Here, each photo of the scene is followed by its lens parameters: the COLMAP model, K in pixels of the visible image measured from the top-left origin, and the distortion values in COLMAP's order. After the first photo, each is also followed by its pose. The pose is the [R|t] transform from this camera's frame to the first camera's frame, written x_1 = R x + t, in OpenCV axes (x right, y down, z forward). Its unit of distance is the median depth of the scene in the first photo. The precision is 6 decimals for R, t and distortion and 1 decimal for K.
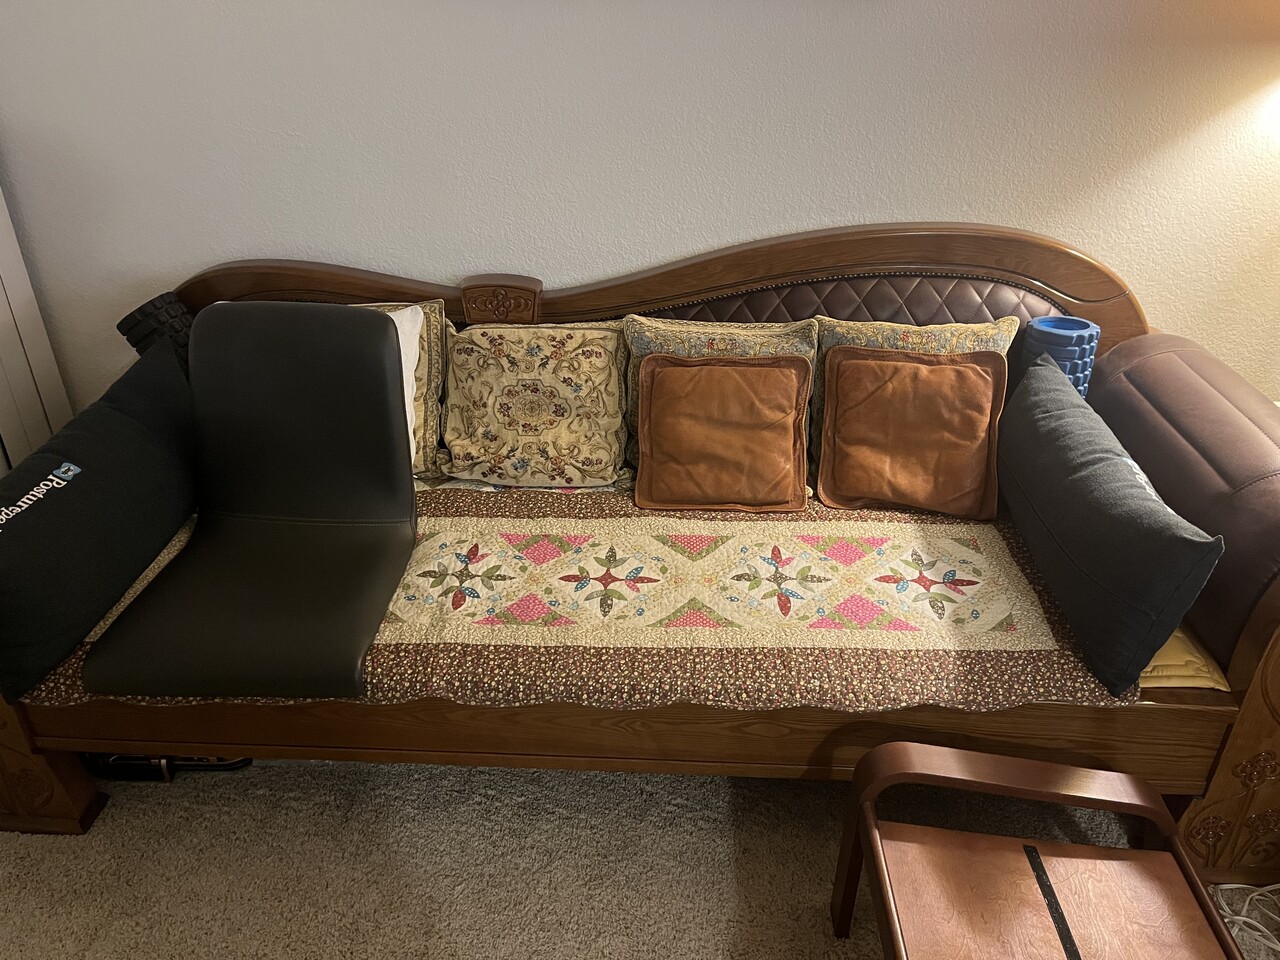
lens RADIAL K [[997.0, 0, 655.1], [0, 997.0, 482.5], [0, 0, 1]] dist [0.077989, -0.106128]
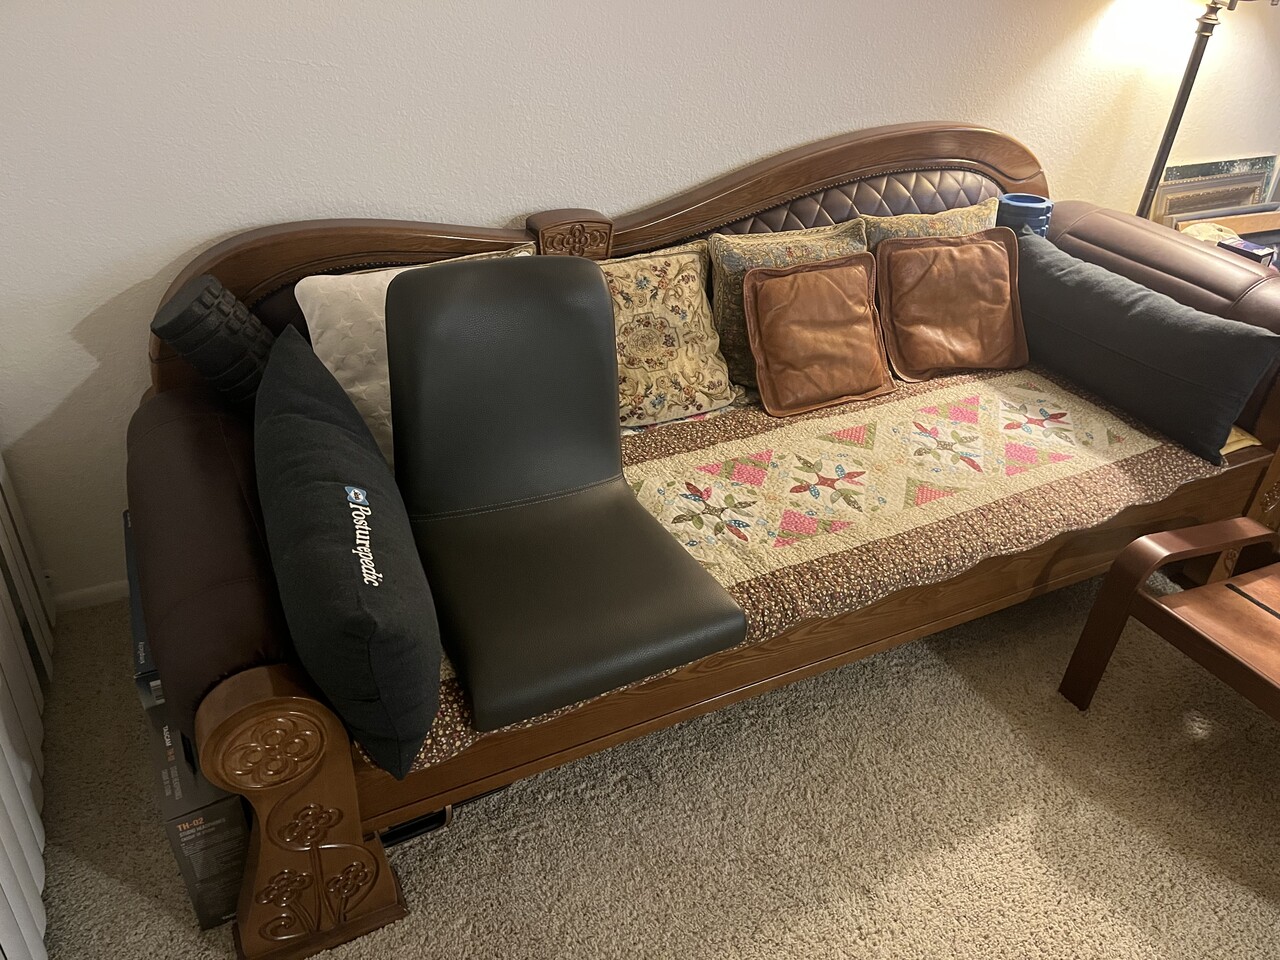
lens RADIAL K [[997.0, 0, 655.1], [0, 997.0, 482.5], [0, 0, 1]] dist [0.077989, -0.106128]
pose [[0.851742, -0.231912, 0.469843, -0.630435], [0.199578, 0.972711, 0.118326, -0.057508], [-0.484463, -0.007012, 0.874784, 0.145372]]
